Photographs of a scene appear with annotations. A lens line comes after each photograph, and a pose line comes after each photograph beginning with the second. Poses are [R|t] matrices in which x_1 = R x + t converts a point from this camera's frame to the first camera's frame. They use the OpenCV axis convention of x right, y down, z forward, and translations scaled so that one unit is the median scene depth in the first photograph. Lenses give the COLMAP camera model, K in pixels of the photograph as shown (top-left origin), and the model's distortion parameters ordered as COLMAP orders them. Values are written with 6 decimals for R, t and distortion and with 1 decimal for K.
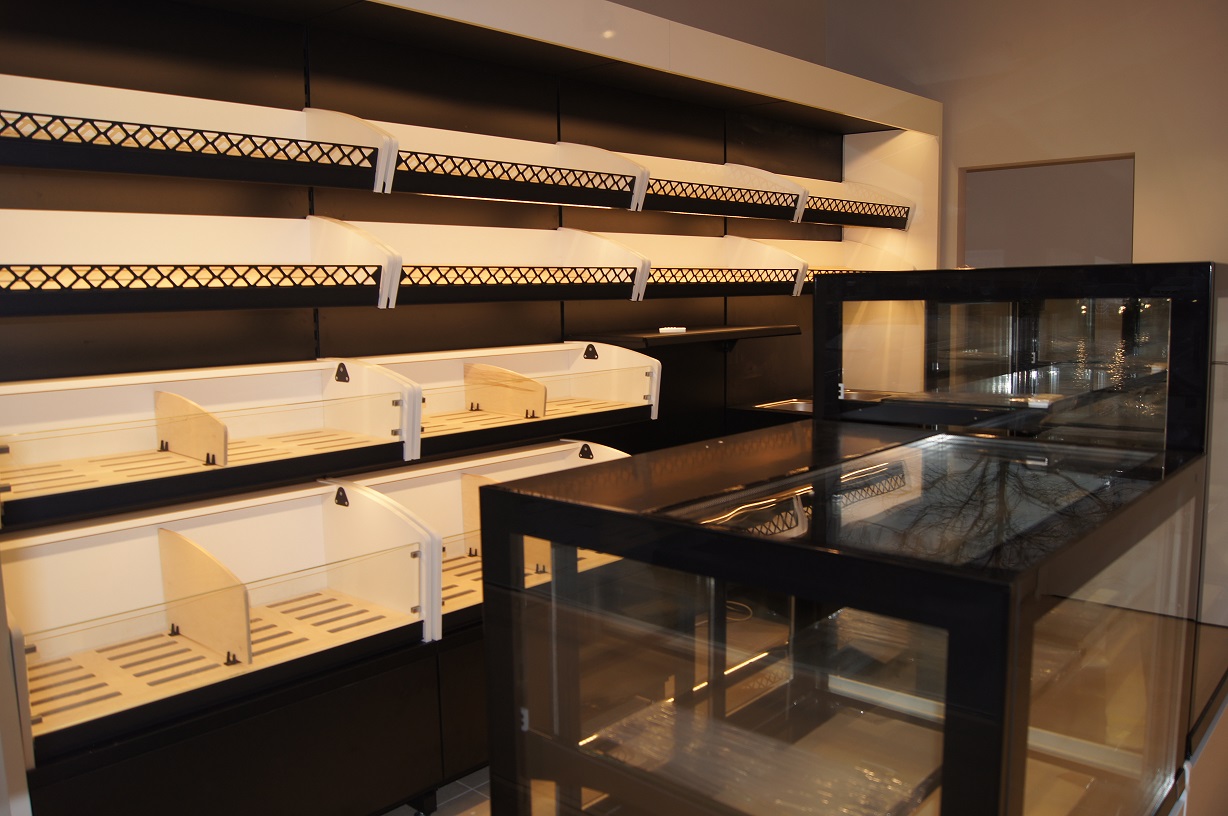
lens RADIAL K [[958.7, 0, 602.3], [0, 958.7, 408.1], [0, 0, 1]] dist [-0.085506, 0.017288]
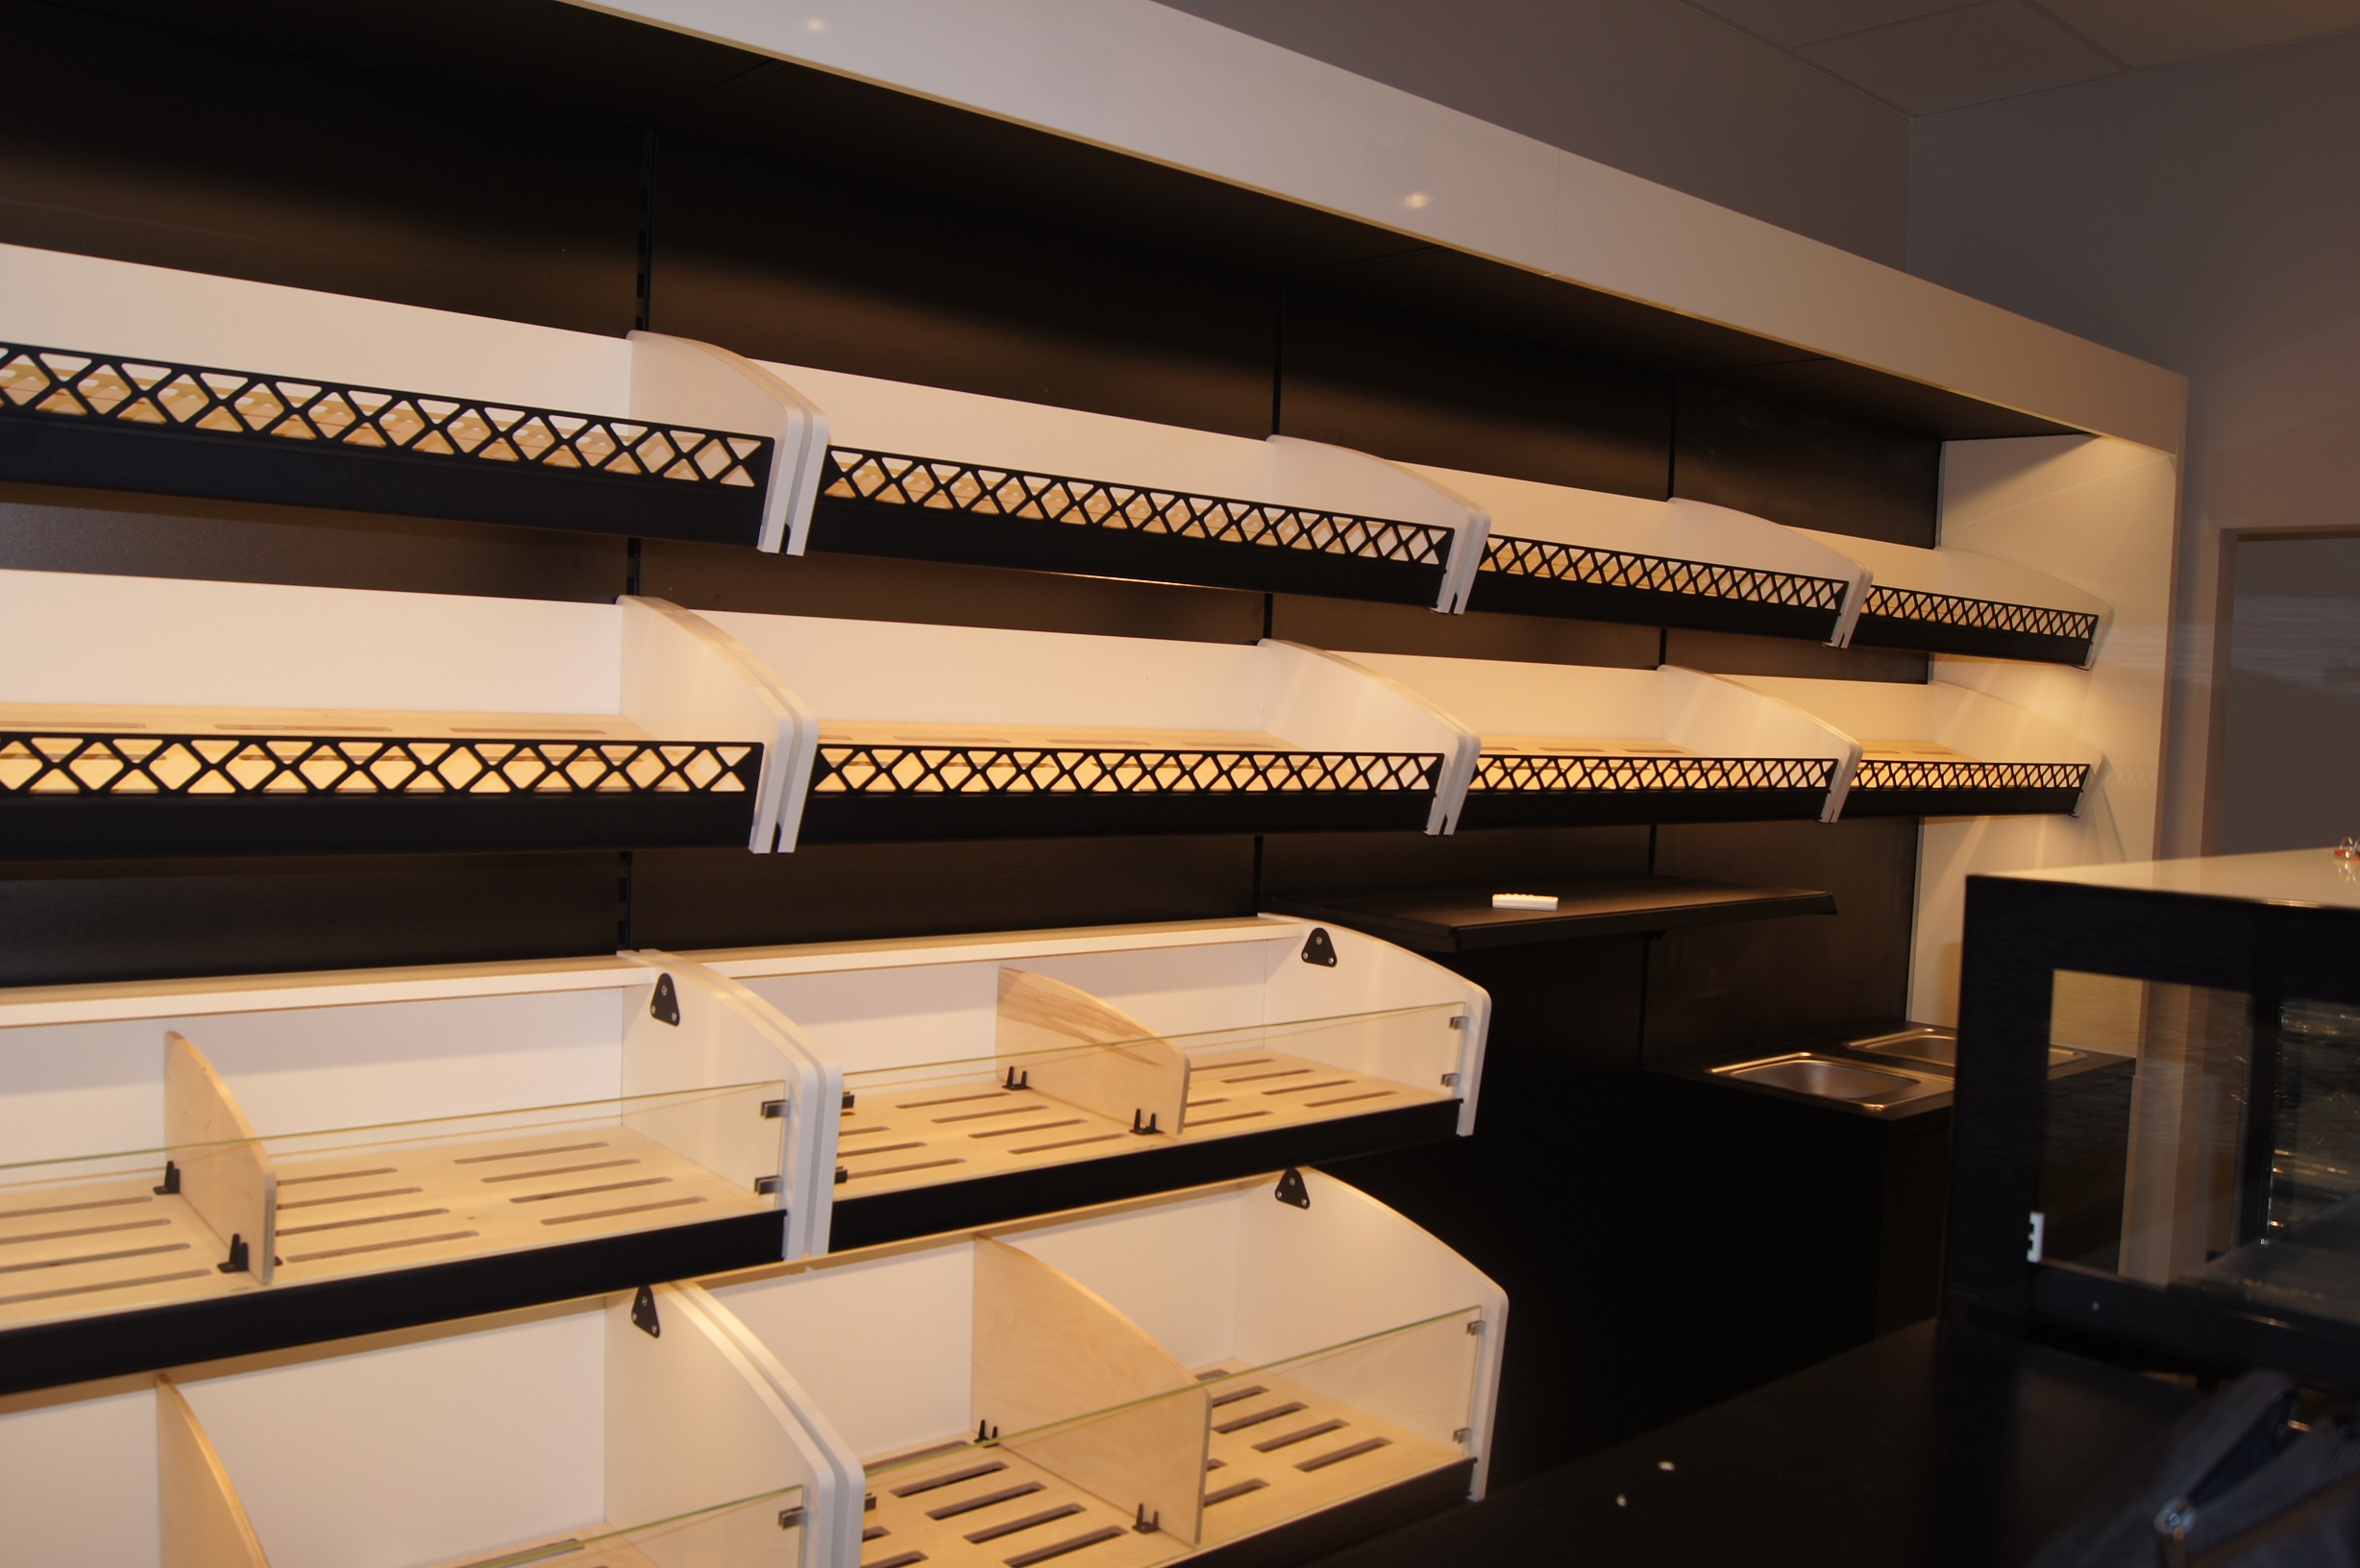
lens RADIAL K [[1842.3, 0, 1169.5], [0, 1842.3, 789.1], [0, 0, 1]] dist [-0.085506, 0.017288]
pose [[0.991493, 0.059640, -0.115690, 0.011993], [-0.068118, 0.995164, -0.070765, -0.069875], [0.110910, 0.078044, 0.990761, 0.225427]]
